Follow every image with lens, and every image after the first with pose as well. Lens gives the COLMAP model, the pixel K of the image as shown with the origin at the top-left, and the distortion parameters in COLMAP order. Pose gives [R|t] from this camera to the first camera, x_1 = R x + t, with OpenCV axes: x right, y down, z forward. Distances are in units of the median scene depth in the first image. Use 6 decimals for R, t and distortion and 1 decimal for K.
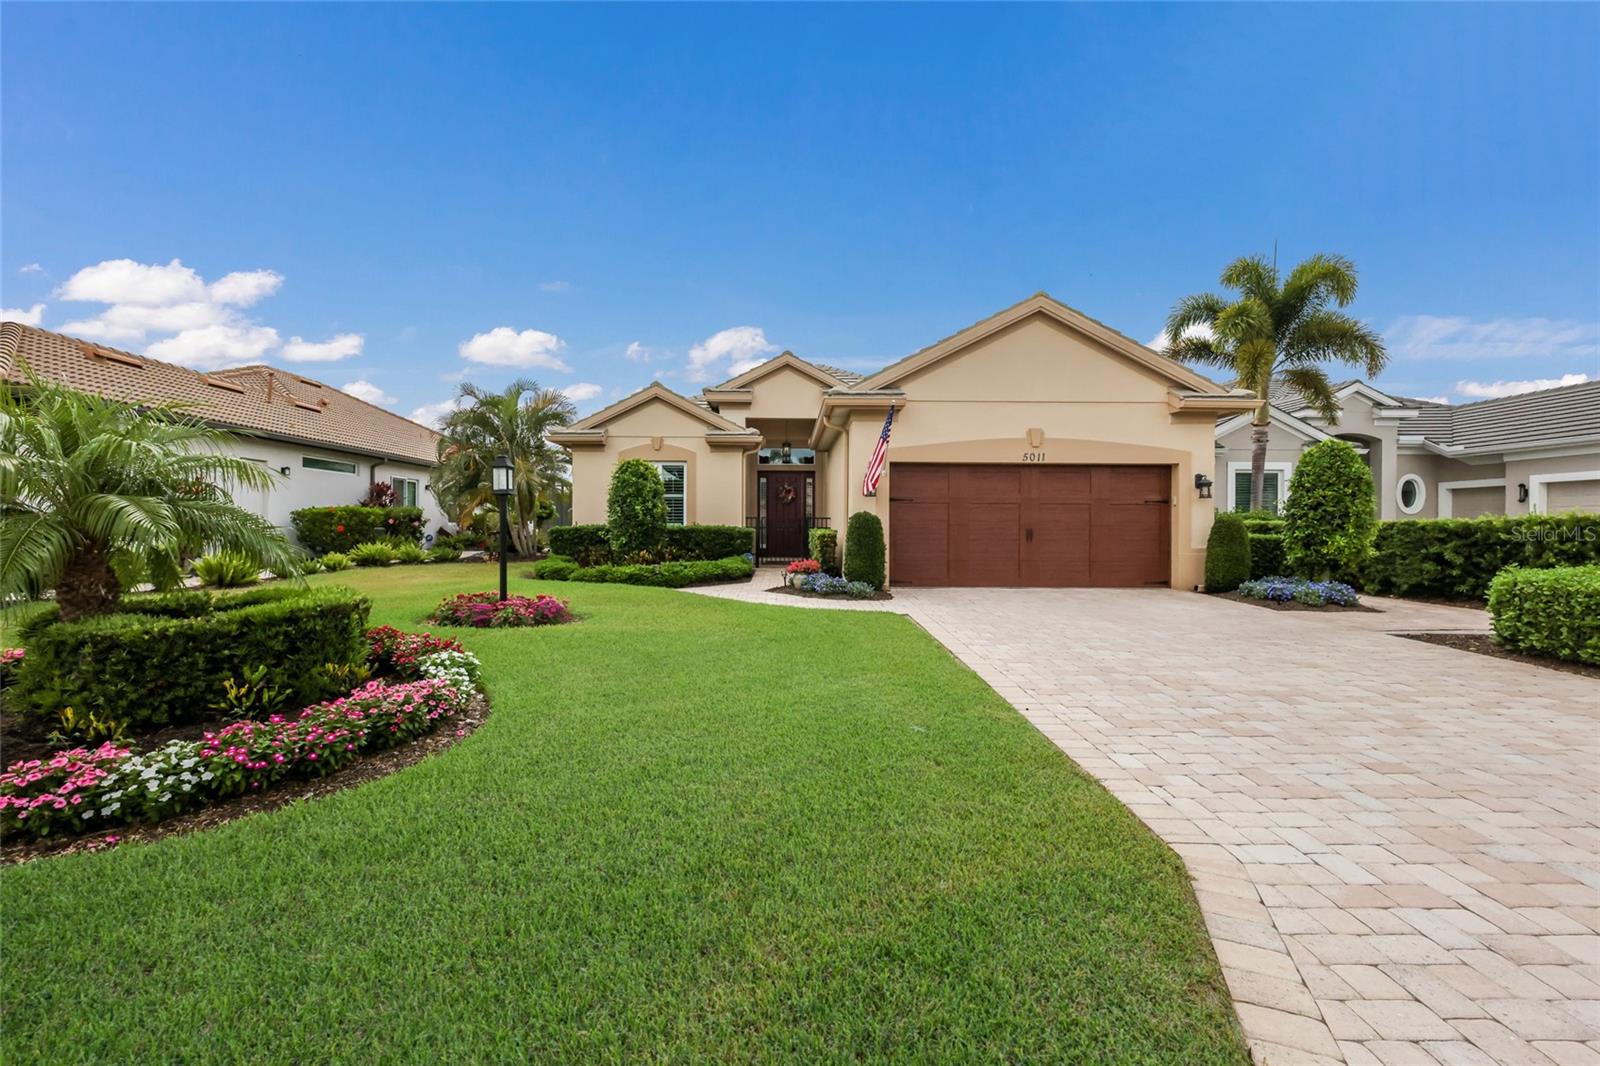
lens RADIAL K [[699.4, 0, 803.1], [0, 699.4, 526.9], [0, 0, 1]] dist [0.004316, -0.000356]
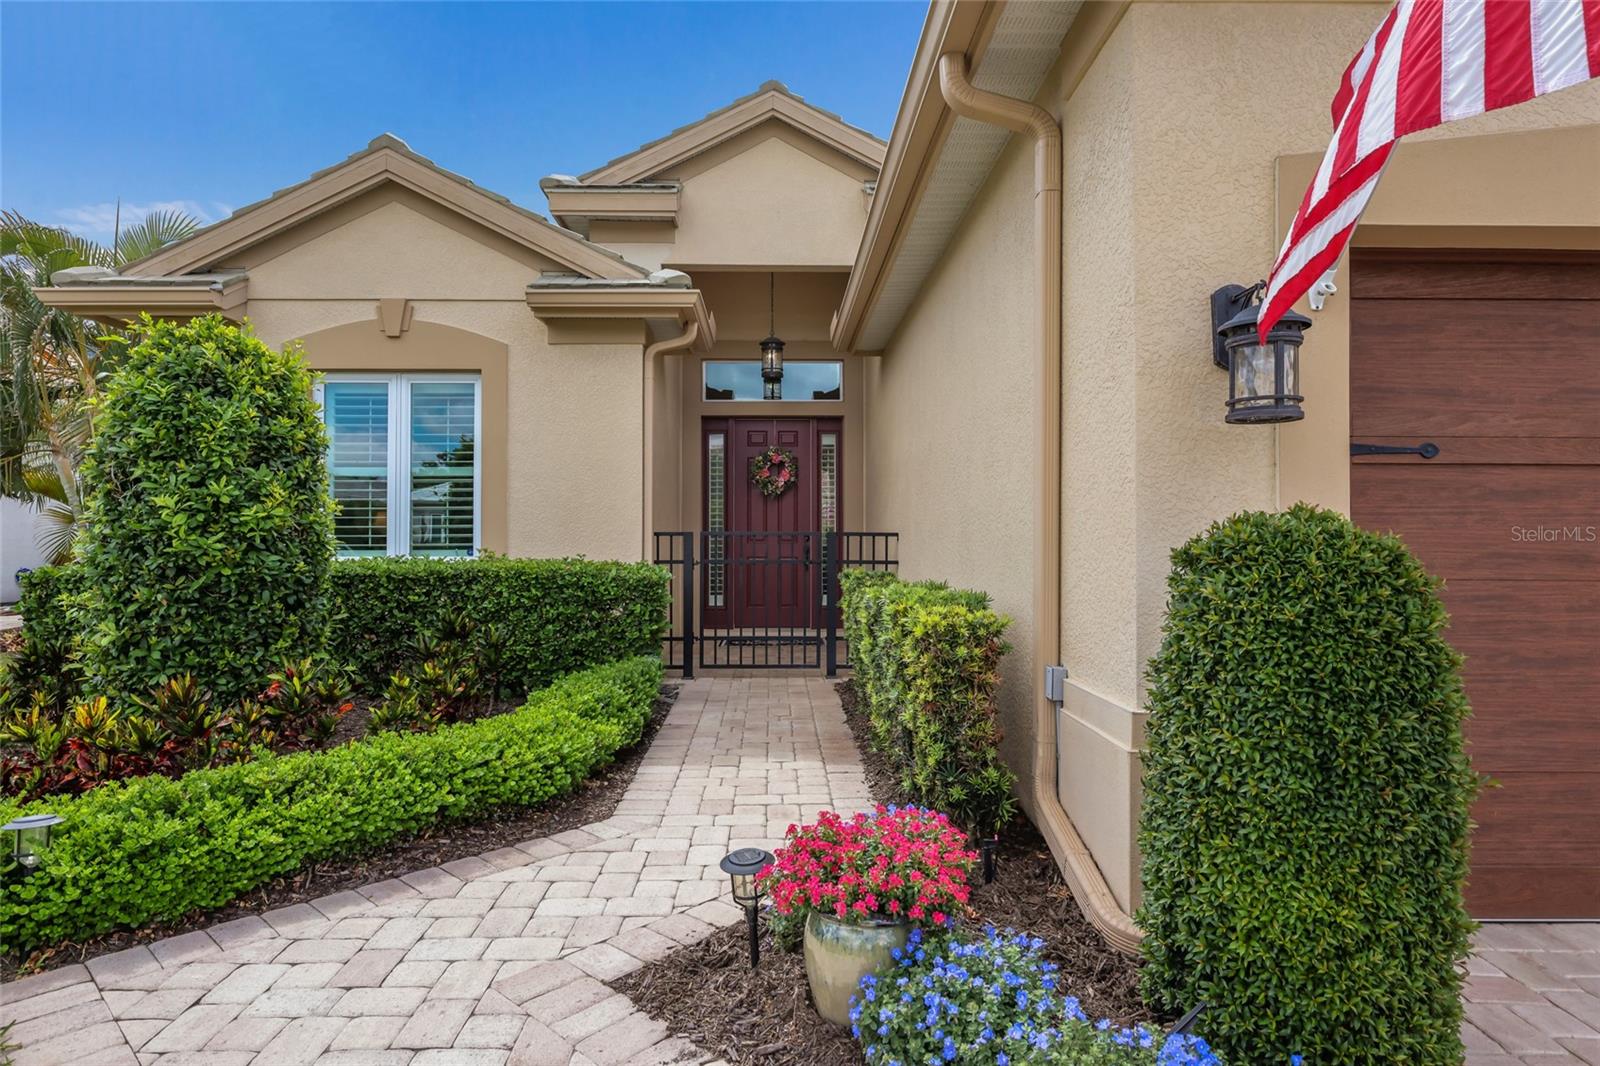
lens RADIAL K [[923.7, 0, 800.0], [0, 923.7, 533.0], [0, 0, 1]] dist [0.000358, 0.000035]
pose [[0.999993, -0.003499, 0.001410, -0.014184], [0.003506, 0.999984, -0.004520, -0.015467], [-0.001394, 0.004525, 0.999989, 0.737338]]
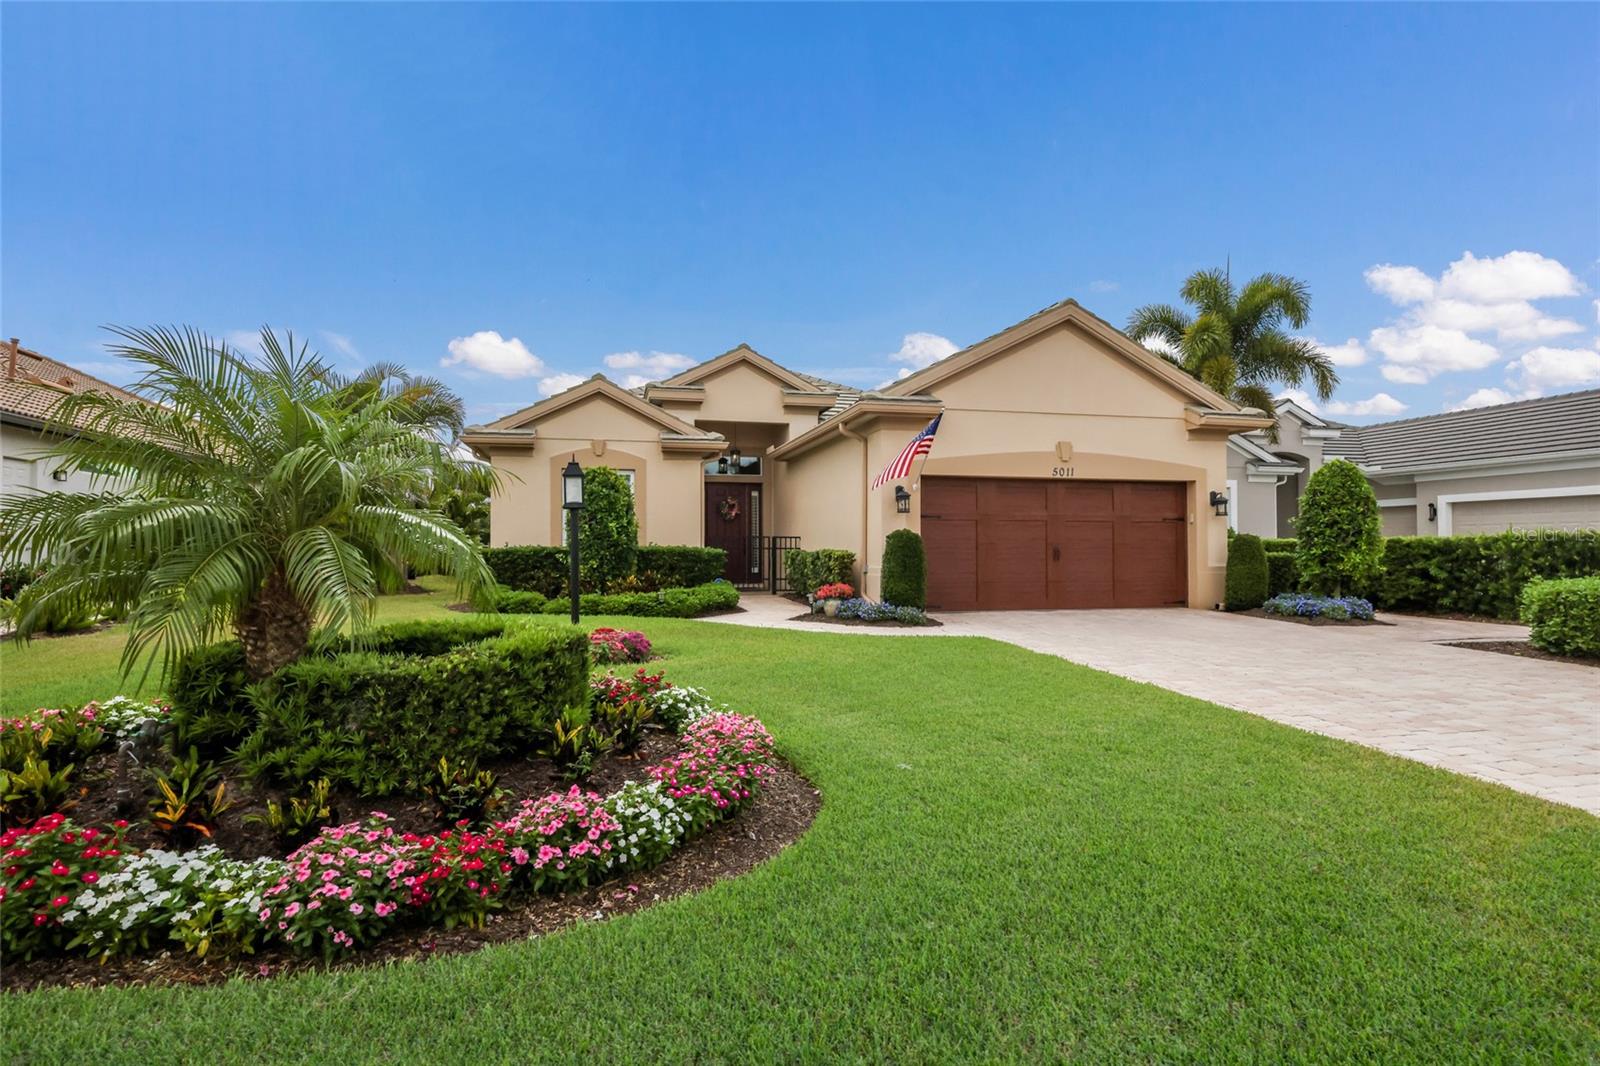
lens RADIAL K [[834.7, 0, 800.0], [0, 834.7, 533.0], [0, 0, 1]] dist [0.000798, 0.001724]
pose [[0.976709, -0.000881, 0.214565, -0.252775], [0.005018, 0.999812, -0.018735, 0.002146], [-0.214508, 0.019375, 0.976530, -0.025992]]
